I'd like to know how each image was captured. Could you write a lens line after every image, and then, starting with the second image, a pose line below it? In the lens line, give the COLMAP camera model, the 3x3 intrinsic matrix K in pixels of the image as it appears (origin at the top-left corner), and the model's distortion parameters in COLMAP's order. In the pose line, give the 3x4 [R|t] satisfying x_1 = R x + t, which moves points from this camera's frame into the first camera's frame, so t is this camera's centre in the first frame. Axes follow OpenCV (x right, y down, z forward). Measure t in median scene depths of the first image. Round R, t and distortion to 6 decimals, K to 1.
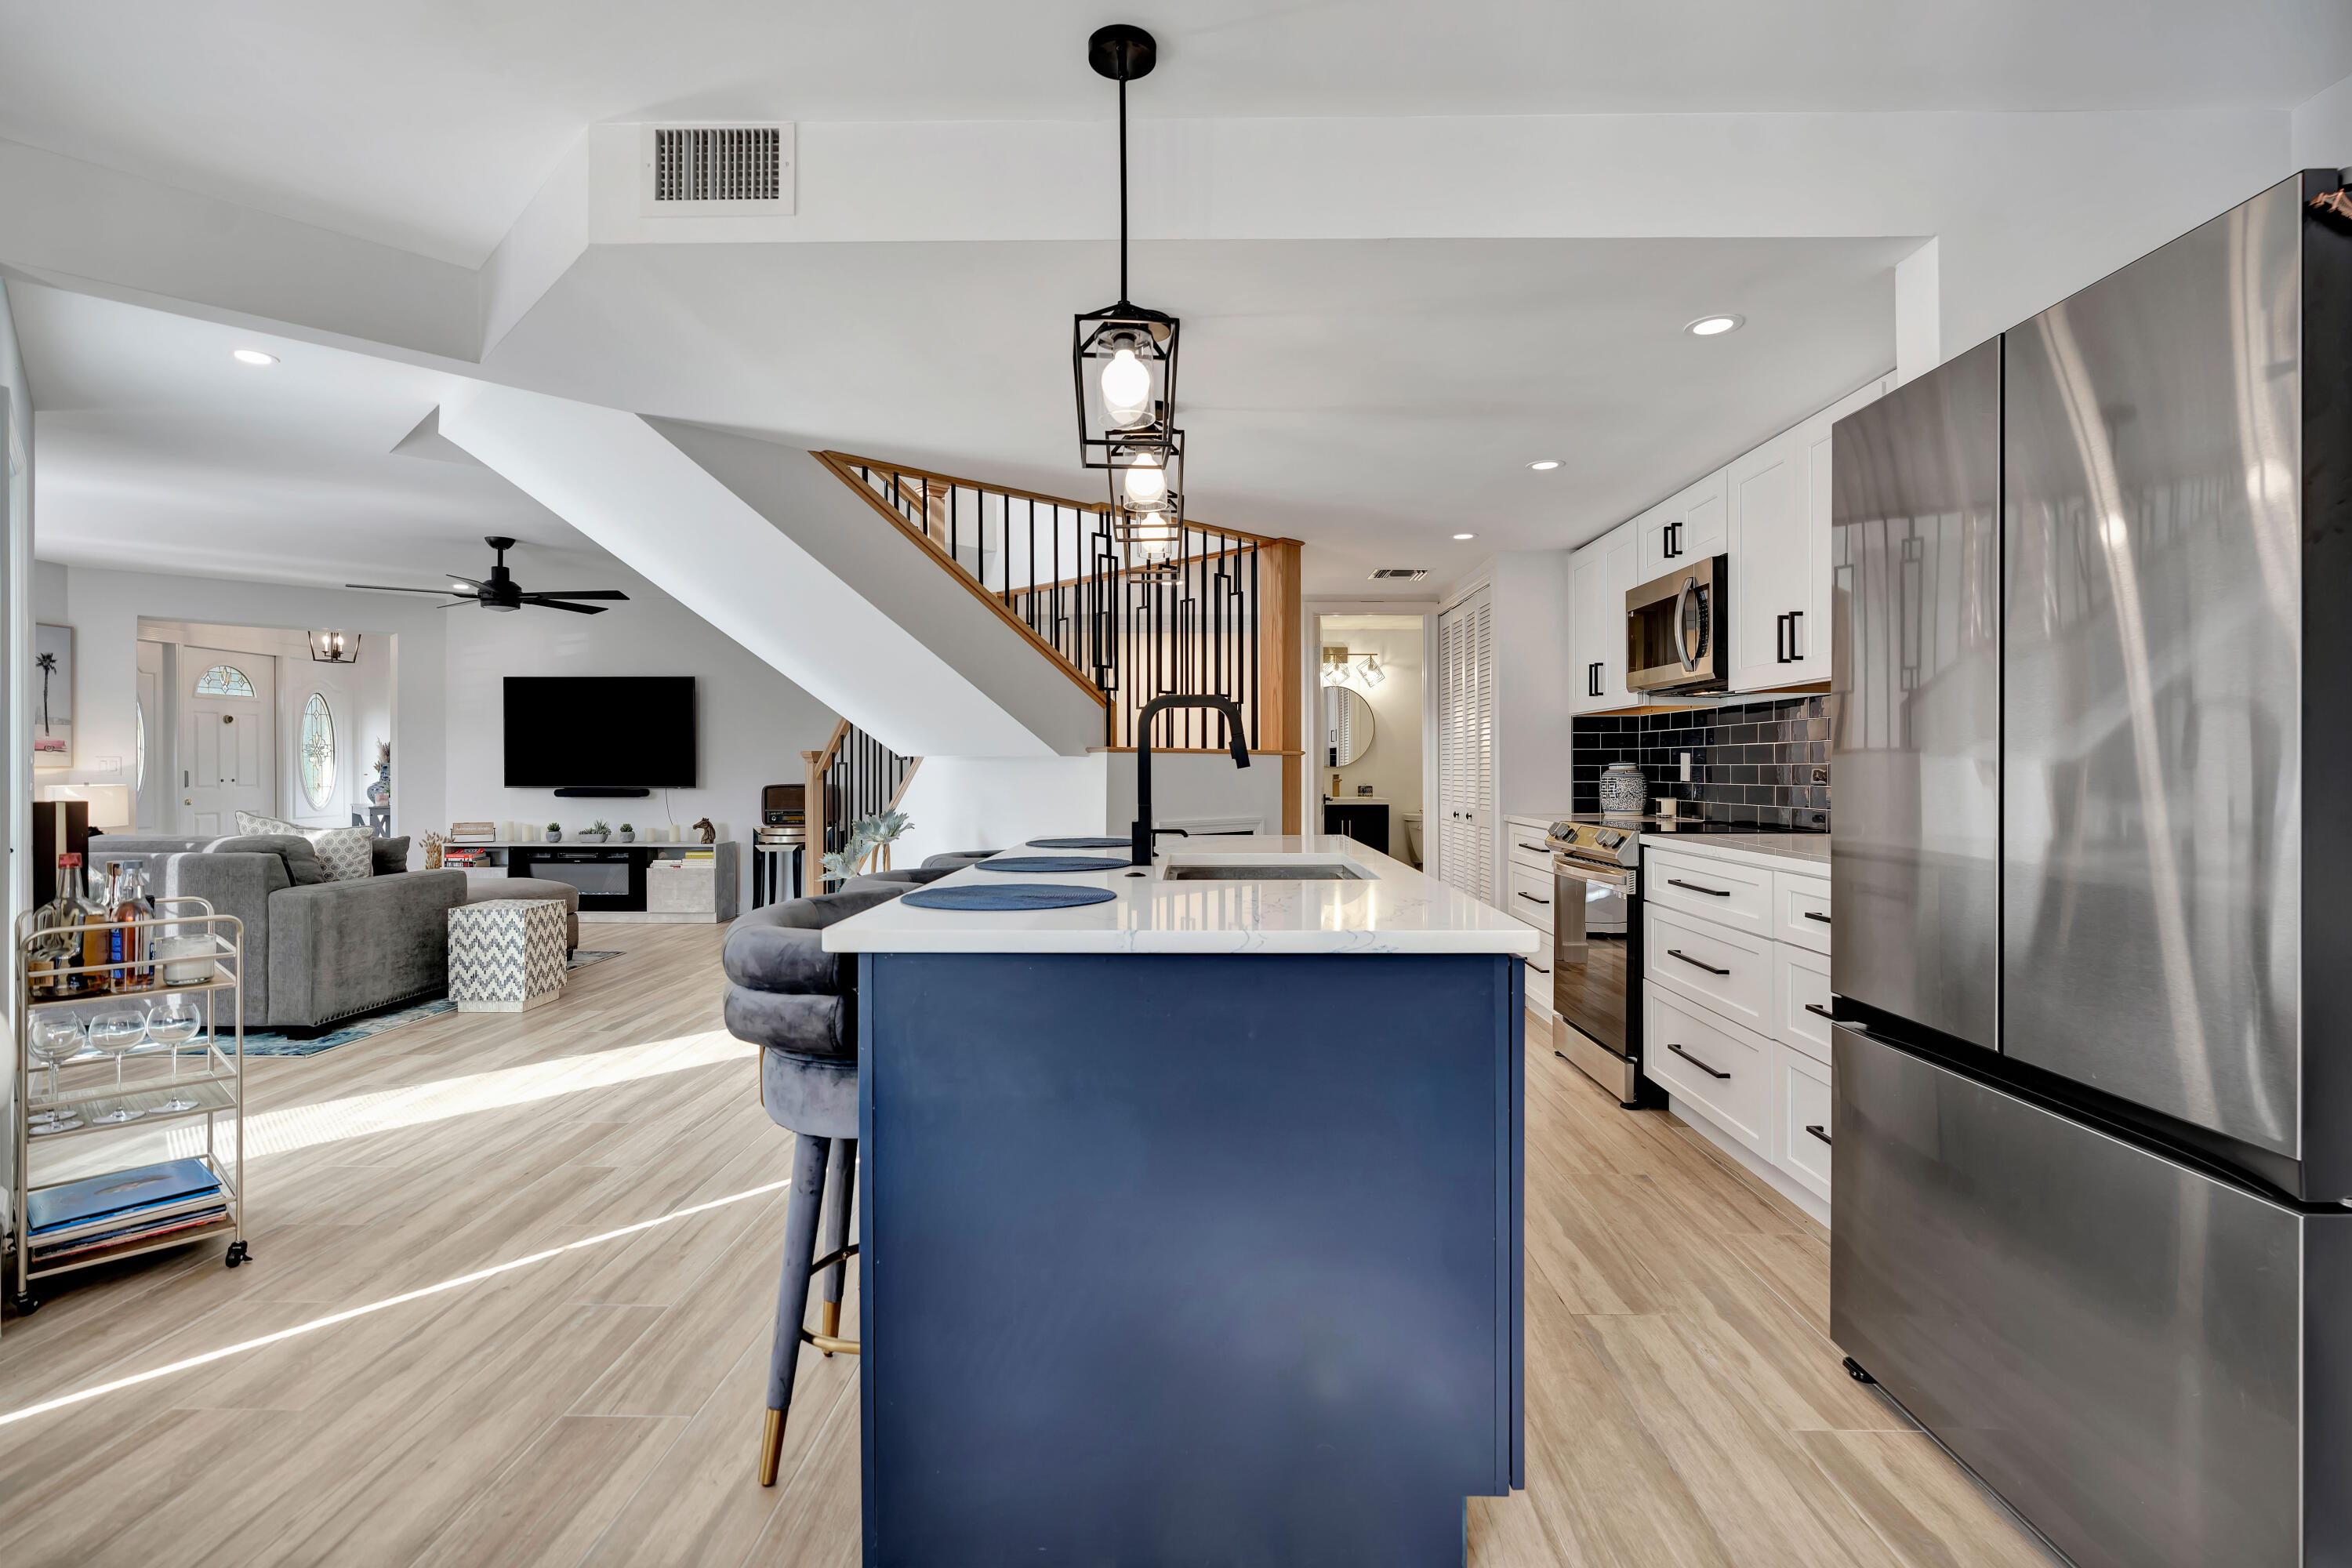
lens RADIAL K [[1120.8, 0, 1172.0], [0, 1120.8, 763.9], [0, 0, 1]] dist [-0.001174, 0.000196]
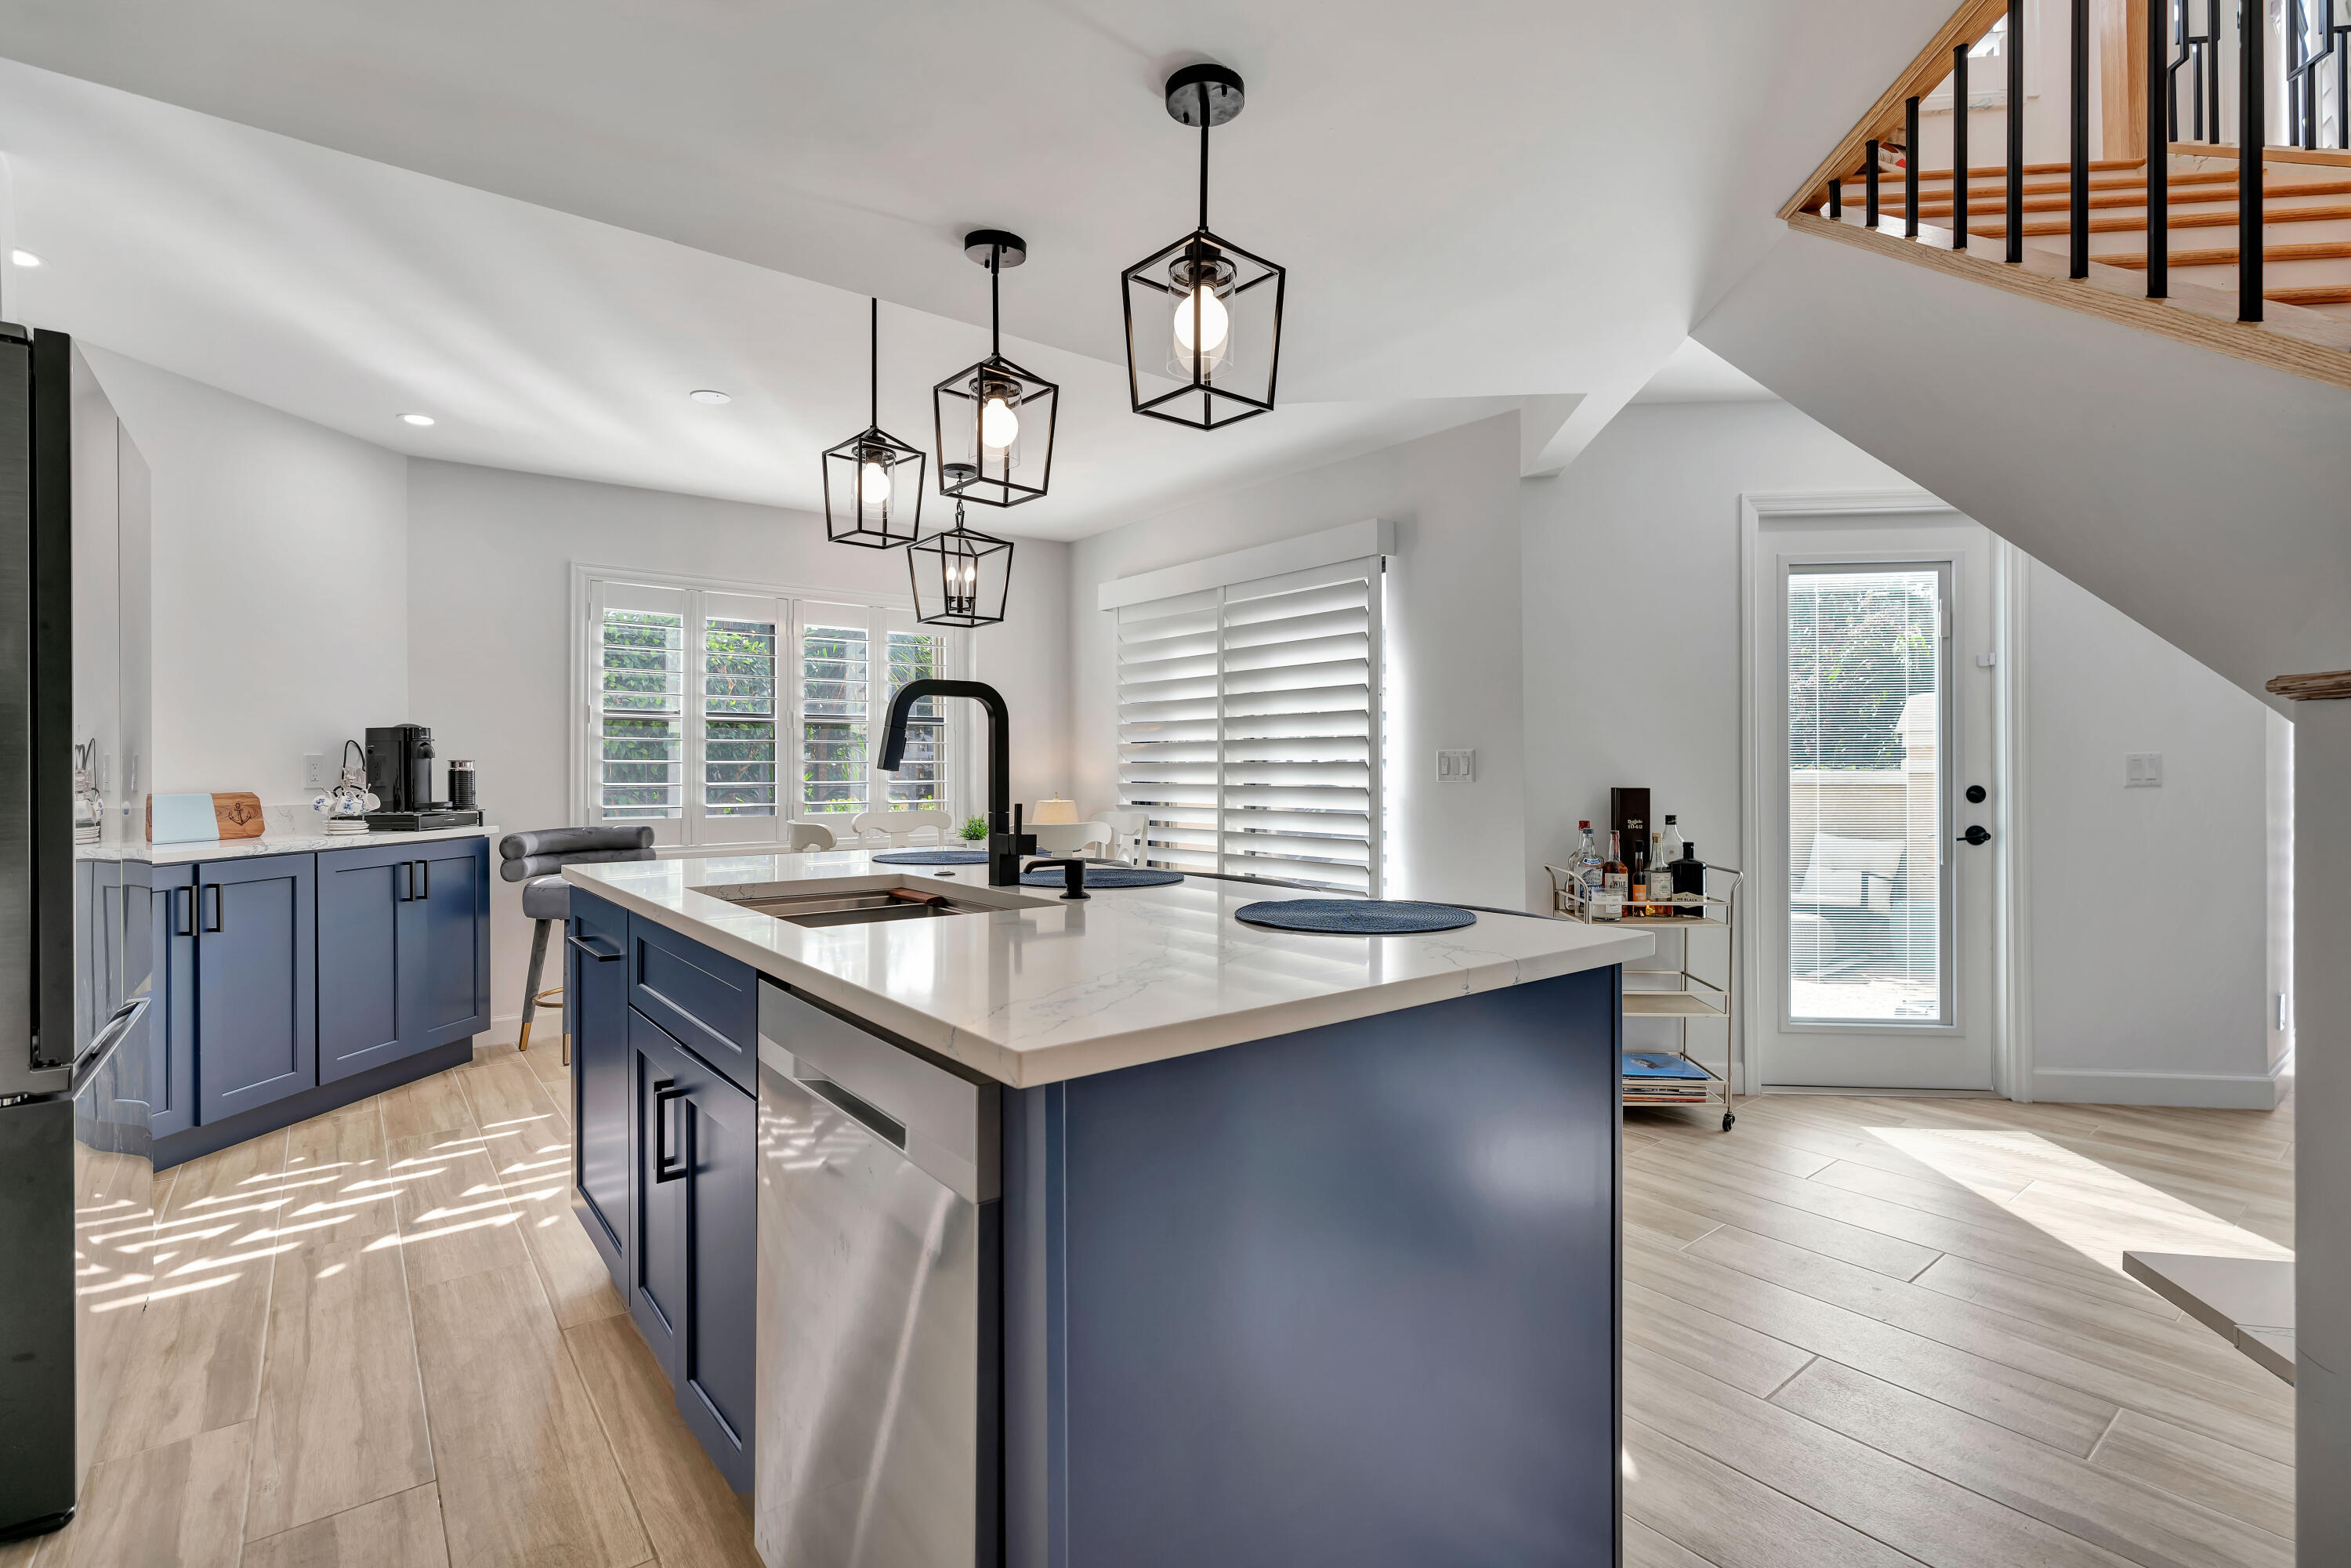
lens RADIAL K [[1089.4, 0, 1173.0], [0, 1089.4, 760.7], [0, 0, 1]] dist [-0.002332, 0.001568]
pose [[-0.769844, 0.000513, -0.638232, 0.196469], [0.005817, 0.999964, -0.006213, 0.000636], [0.638206, -0.008496, -0.769819, 0.845988]]
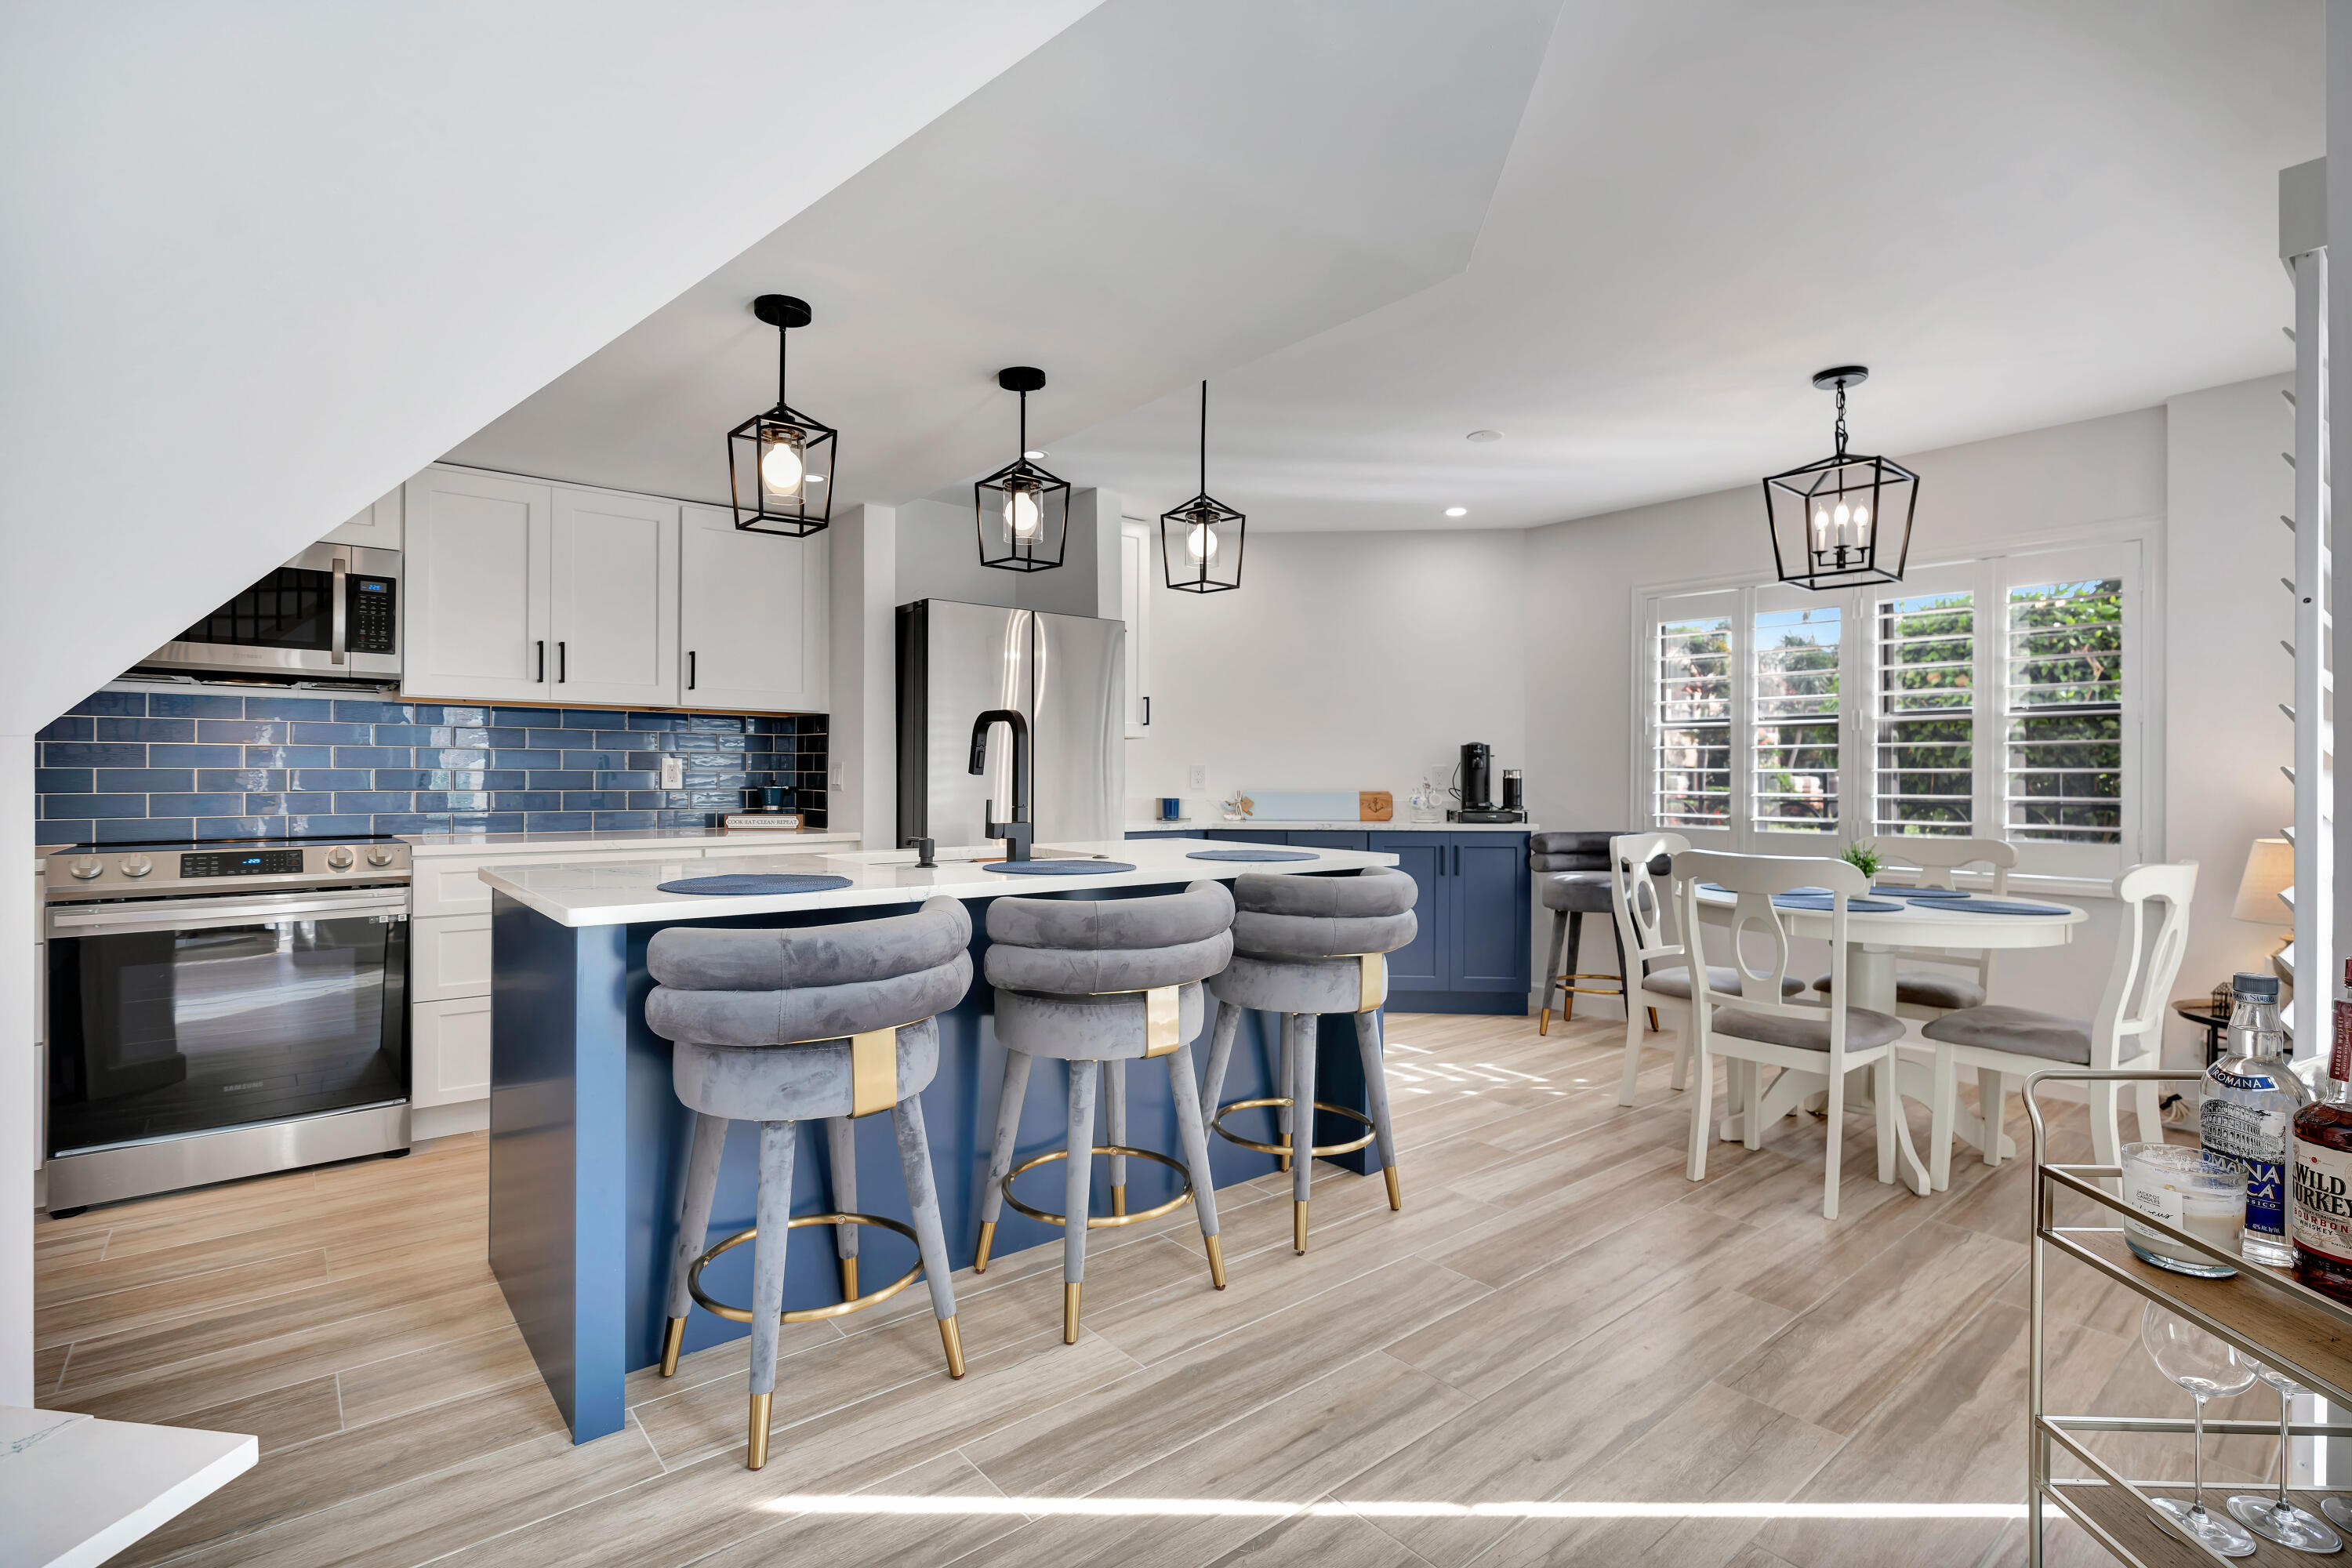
lens RADIAL K [[1107.5, 0, 1183.3], [0, 1107.5, 773.9], [0, 0, 1]] dist [-0.005837, 0.002033]
pose [[-0.661401, -0.000902, 0.750032, -0.469238], [-0.006006, 0.999974, -0.004095, 0.002157], [-0.750009, -0.007213, -0.661389, 0.789722]]
